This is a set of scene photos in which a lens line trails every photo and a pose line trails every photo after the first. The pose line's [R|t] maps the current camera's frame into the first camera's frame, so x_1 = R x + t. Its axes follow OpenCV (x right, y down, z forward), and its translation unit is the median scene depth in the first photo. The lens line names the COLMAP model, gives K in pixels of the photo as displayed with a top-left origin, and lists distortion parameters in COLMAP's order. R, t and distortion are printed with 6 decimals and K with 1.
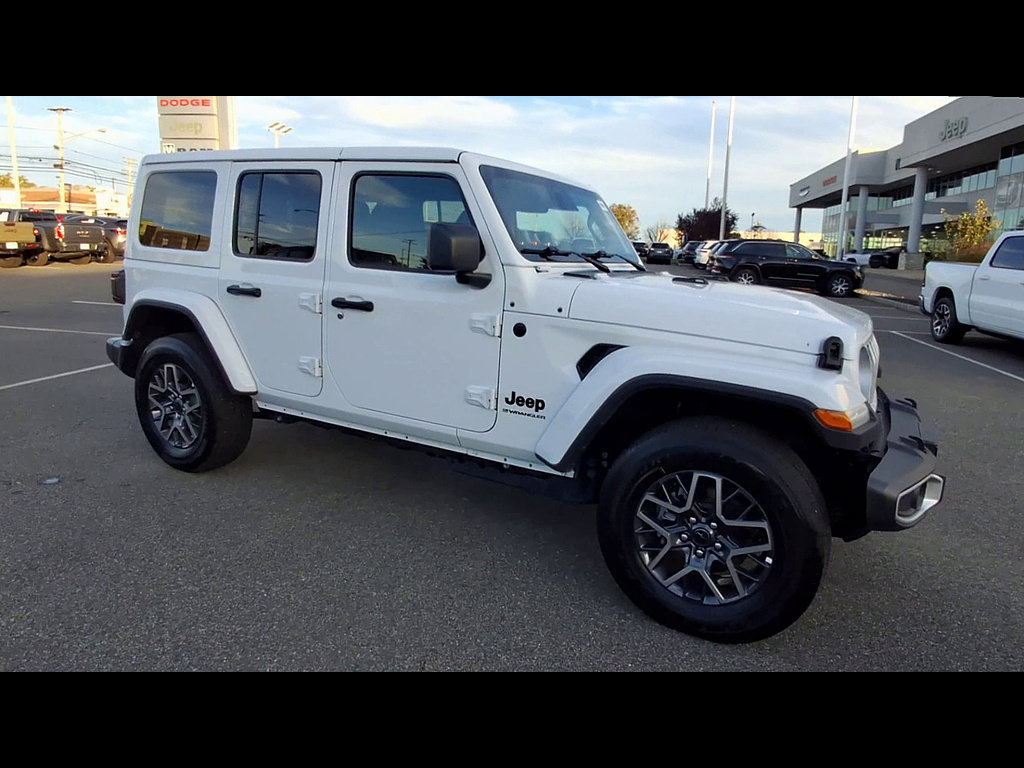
lens RADIAL K [[699.1, 0, 467.0], [0, 699.1, 408.1], [0, 0, 1]] dist [-0.006522, -0.002948]
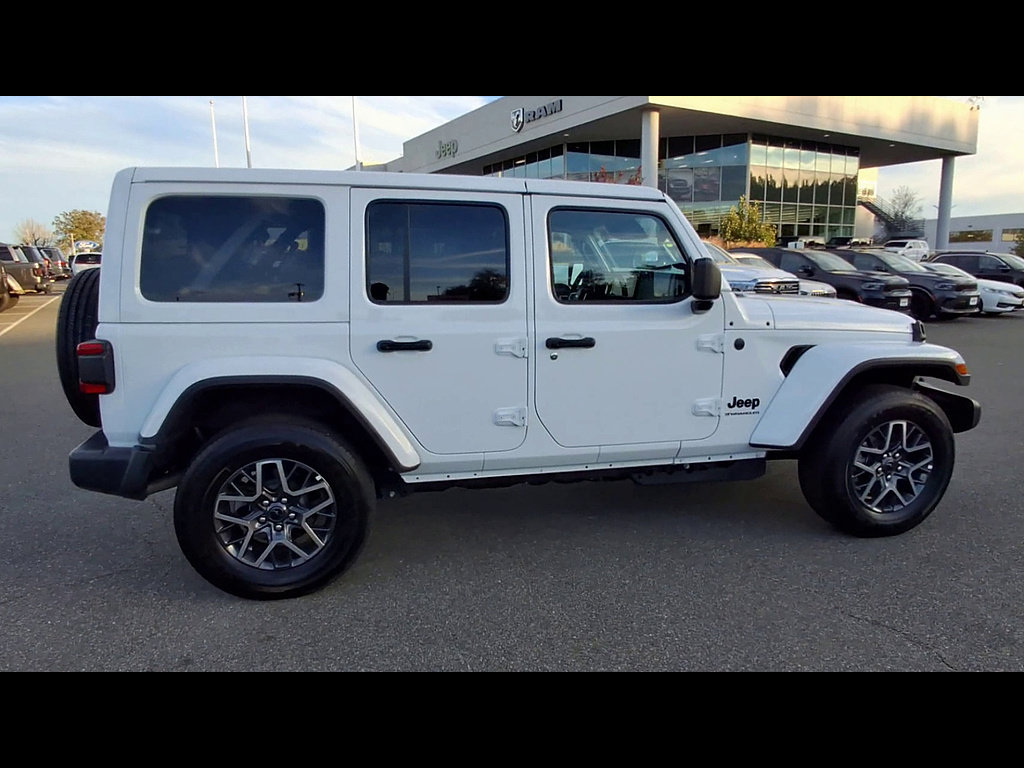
lens RADIAL K [[629.6, 0, 464.8], [0, 629.6, 381.2], [0, 0, 1]] dist [-0.003155, -0.000679]
pose [[0.707892, -0.173594, 0.684656, -0.971957], [0.190794, 0.980290, 0.051282, -0.189457], [-0.680063, 0.094326, 0.727060, 0.533482]]
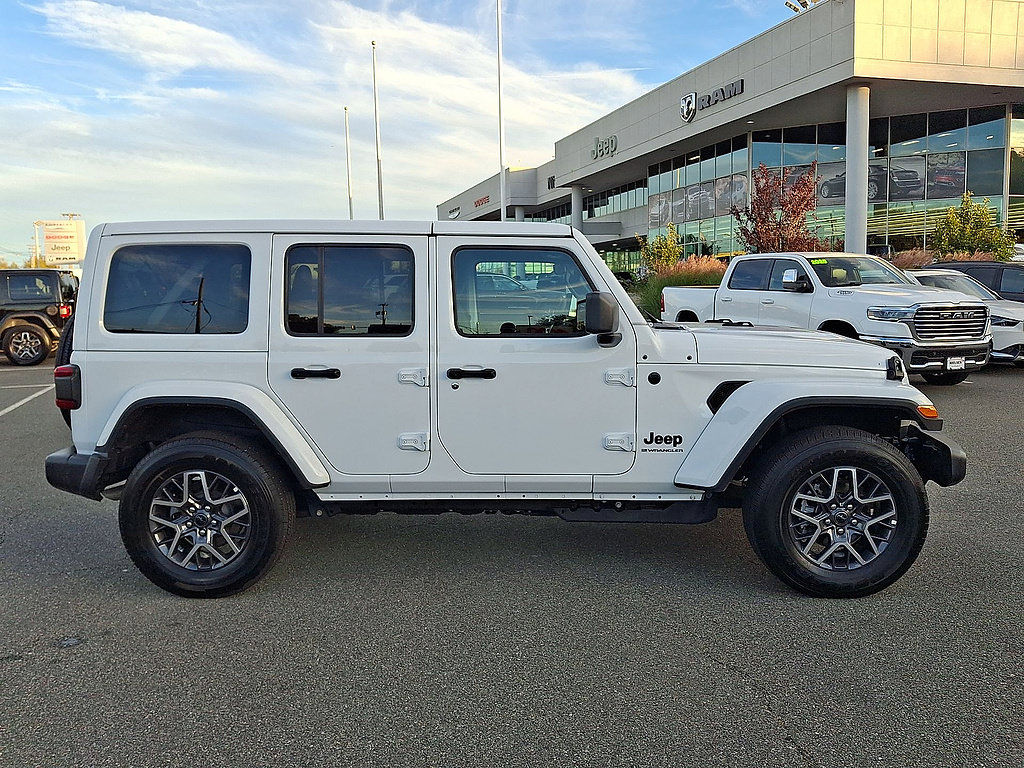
lens RADIAL K [[851.8, 0, 514.7], [0, 851.8, 366.1], [0, 0, 1]] dist [0.051294, -0.015922]
pose [[0.860775, -0.105464, 0.497939, -0.802639], [0.164242, 0.983518, -0.075611, -0.061119], [-0.481758, 0.146867, 0.863909, -0.109583]]
